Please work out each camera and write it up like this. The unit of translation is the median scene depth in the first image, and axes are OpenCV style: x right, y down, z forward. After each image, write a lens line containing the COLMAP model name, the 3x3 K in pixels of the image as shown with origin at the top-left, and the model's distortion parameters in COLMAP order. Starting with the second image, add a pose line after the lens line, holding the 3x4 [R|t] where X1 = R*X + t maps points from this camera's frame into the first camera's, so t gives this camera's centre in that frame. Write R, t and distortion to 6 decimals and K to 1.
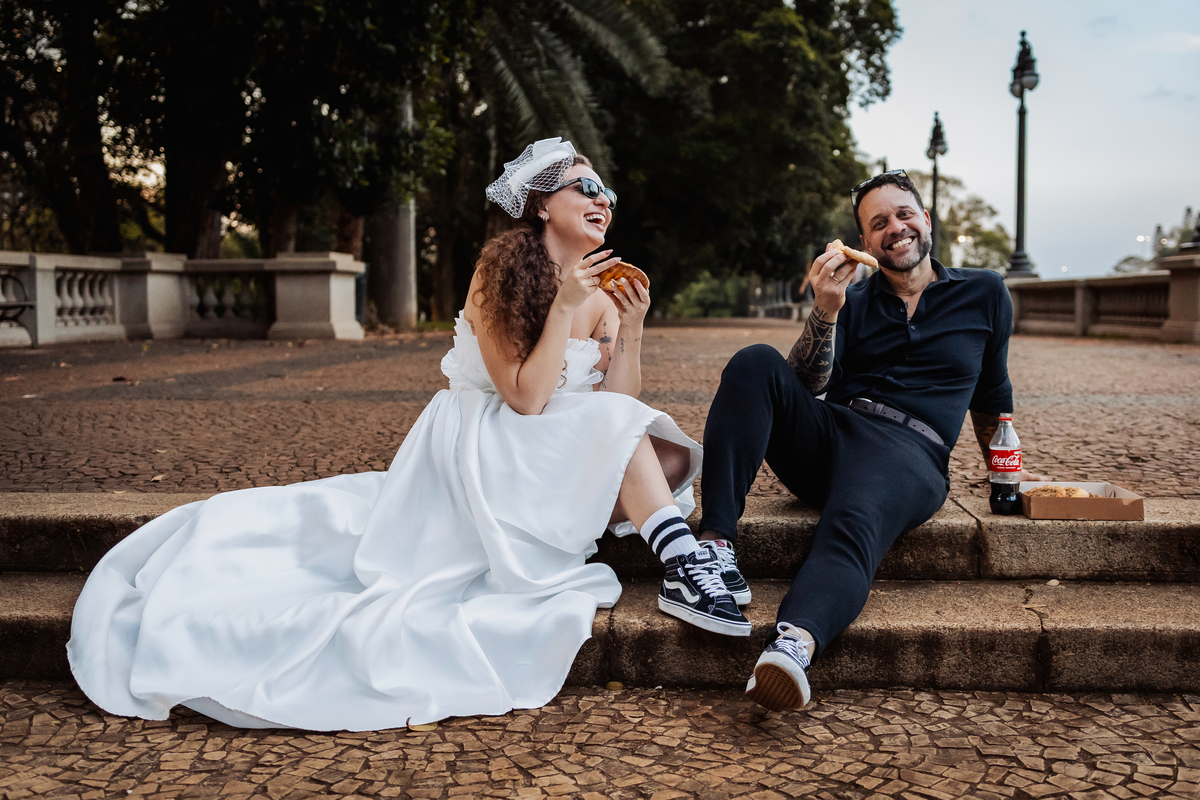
lens RADIAL K [[1260.0, 0, 600.0], [0, 1260.0, 400.0], [0, 0, 1]] dist [0.004609, 0.000731]
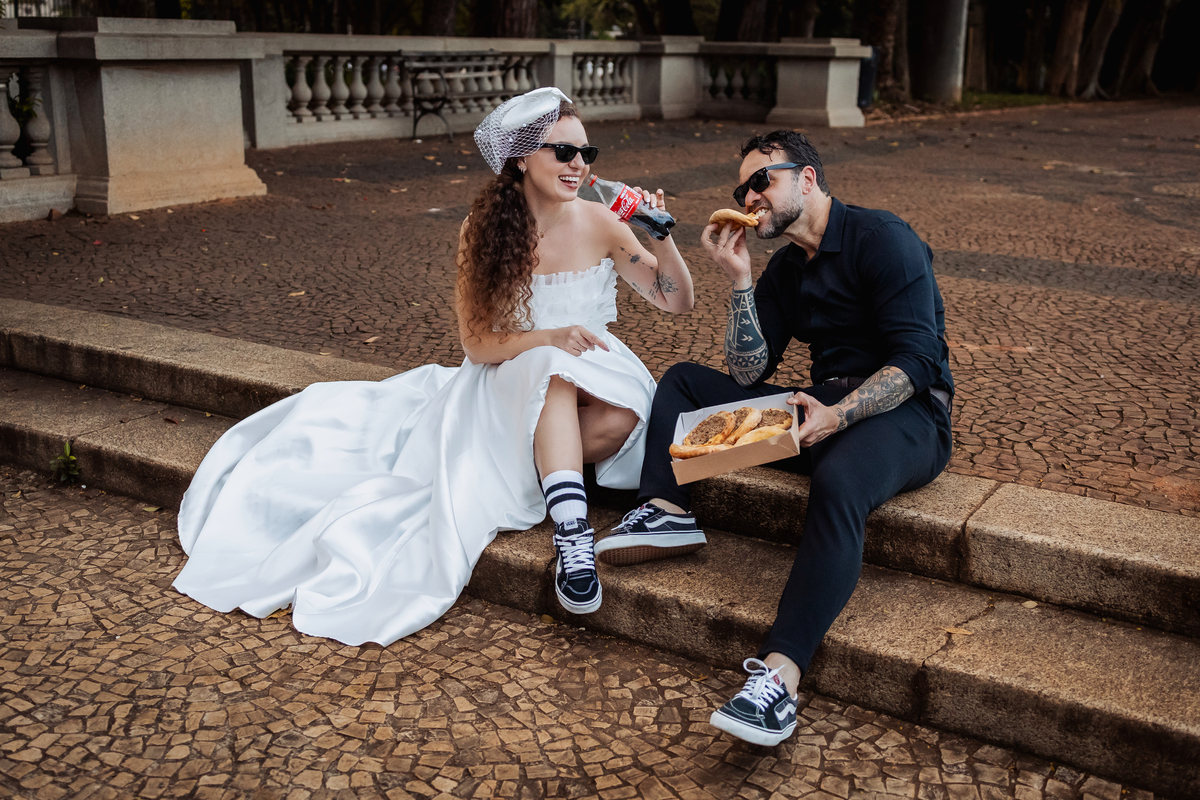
lens RADIAL K [[1231.5, 0, 591.0], [0, 1231.5, 396.5], [0, 0, 1]] dist [0.004525, 0.003096]
pose [[0.890501, 0.142415, -0.432119, 0.435689], [-0.056011, 0.976839, 0.206515, -0.173263], [0.451521, -0.159699, 0.877852, 0.074525]]
